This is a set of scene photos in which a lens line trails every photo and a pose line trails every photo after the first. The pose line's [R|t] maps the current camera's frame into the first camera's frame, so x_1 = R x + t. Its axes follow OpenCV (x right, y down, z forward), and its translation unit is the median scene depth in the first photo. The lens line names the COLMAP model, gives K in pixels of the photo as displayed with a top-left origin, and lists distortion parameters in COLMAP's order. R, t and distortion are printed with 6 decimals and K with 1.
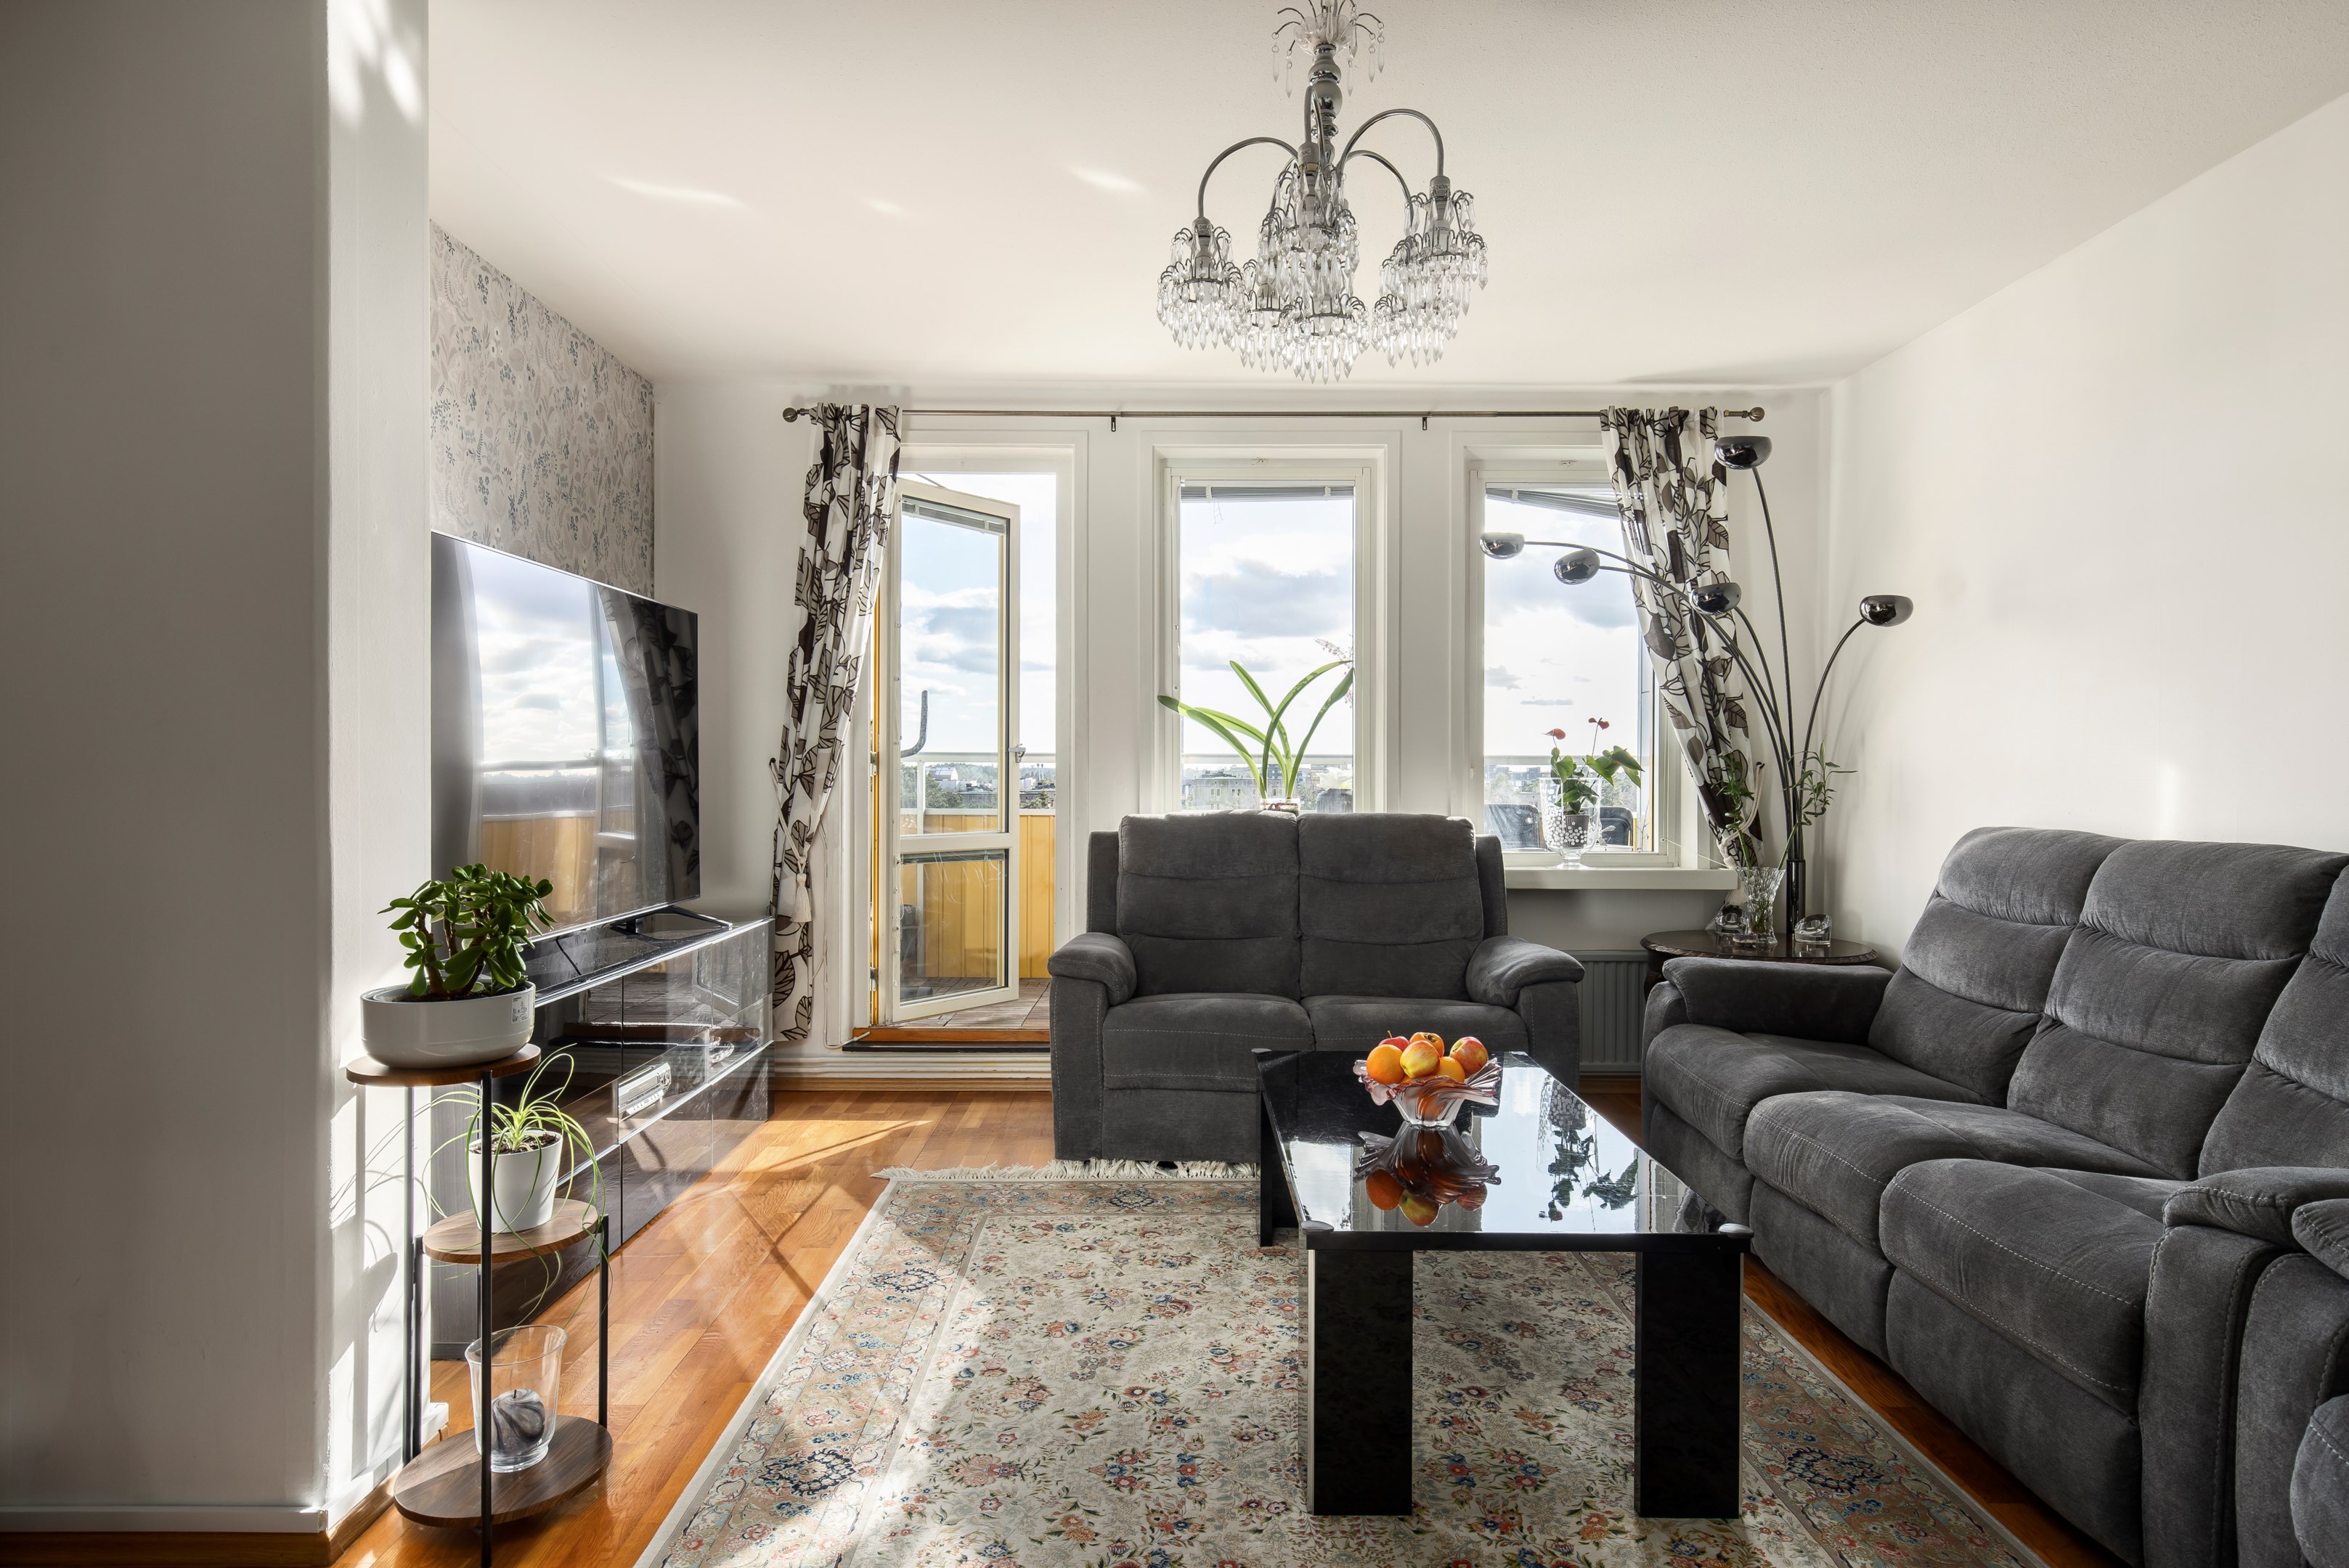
lens RADIAL K [[1341.7, 0, 1162.4], [0, 1341.7, 761.4], [0, 0, 1]] dist [0.006059, -0.000857]
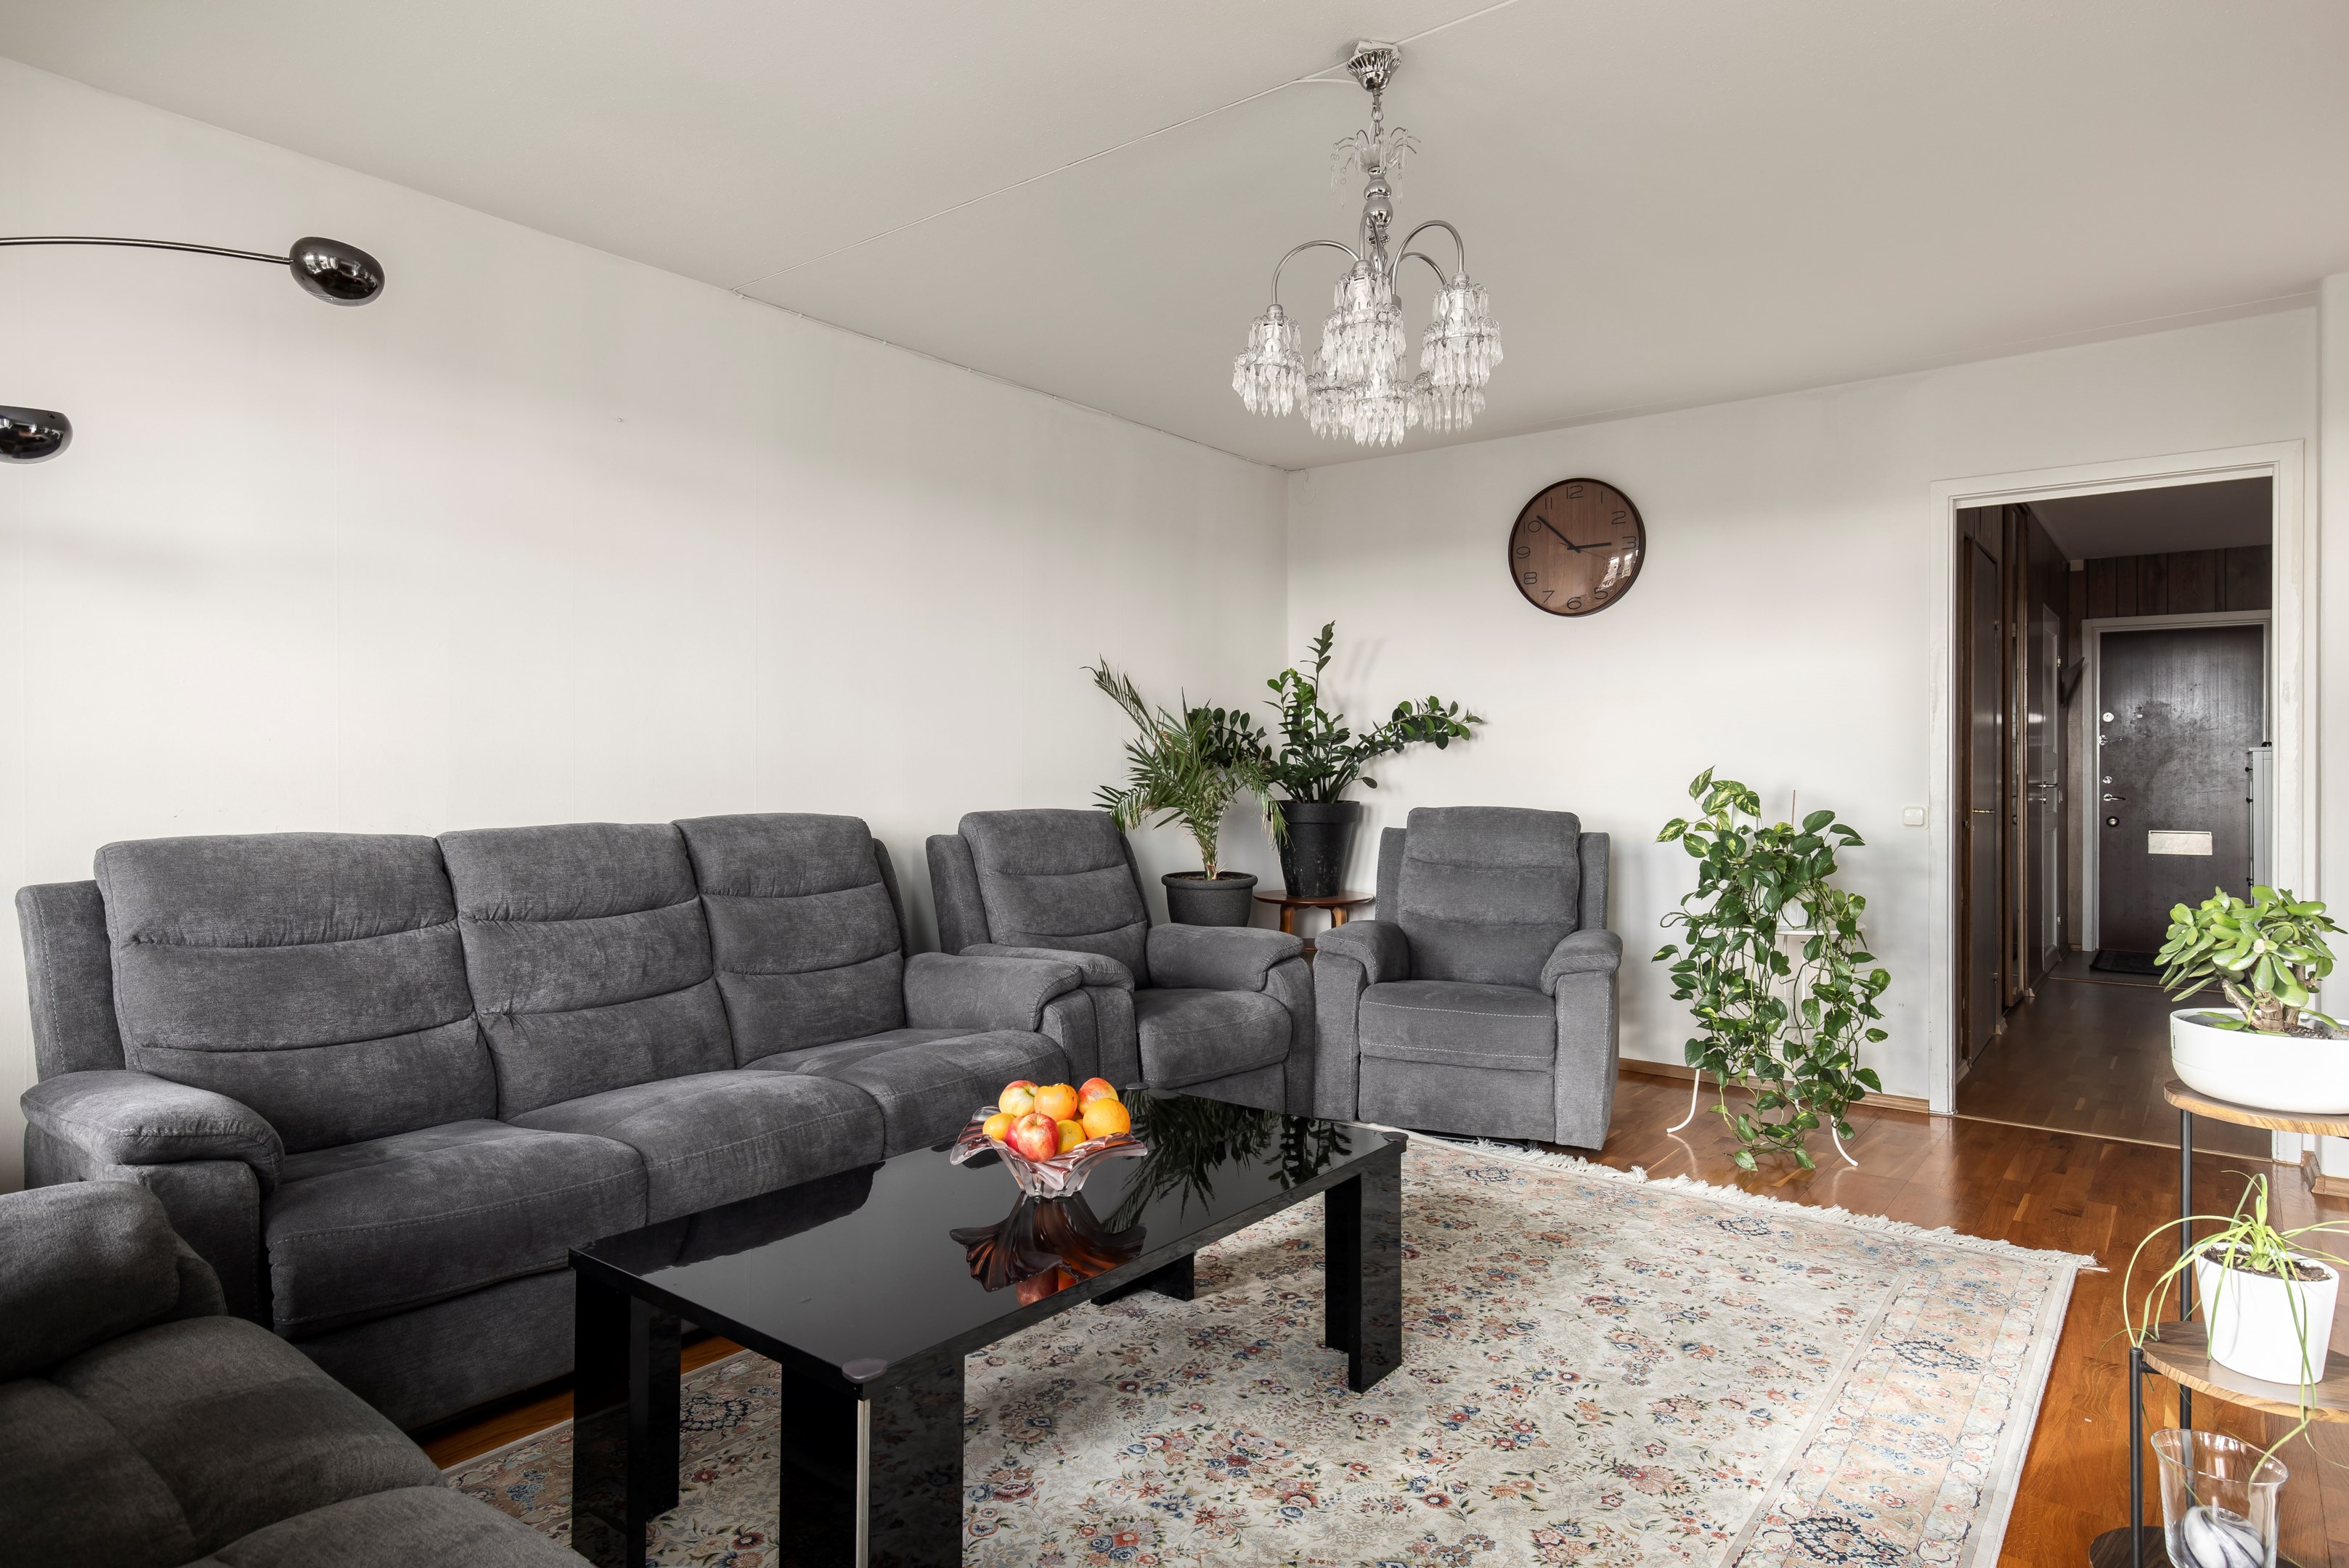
lens RADIAL K [[1282.0, 0, 1191.2], [0, 1282.0, 759.5], [0, 0, 1]] dist [-0.000179, -0.001488]
pose [[-0.785720, 0.000561, 0.618582, -0.226405], [-0.007111, 0.999925, -0.009940, 0.003791], [-0.618541, -0.012209, -0.785657, 0.981282]]
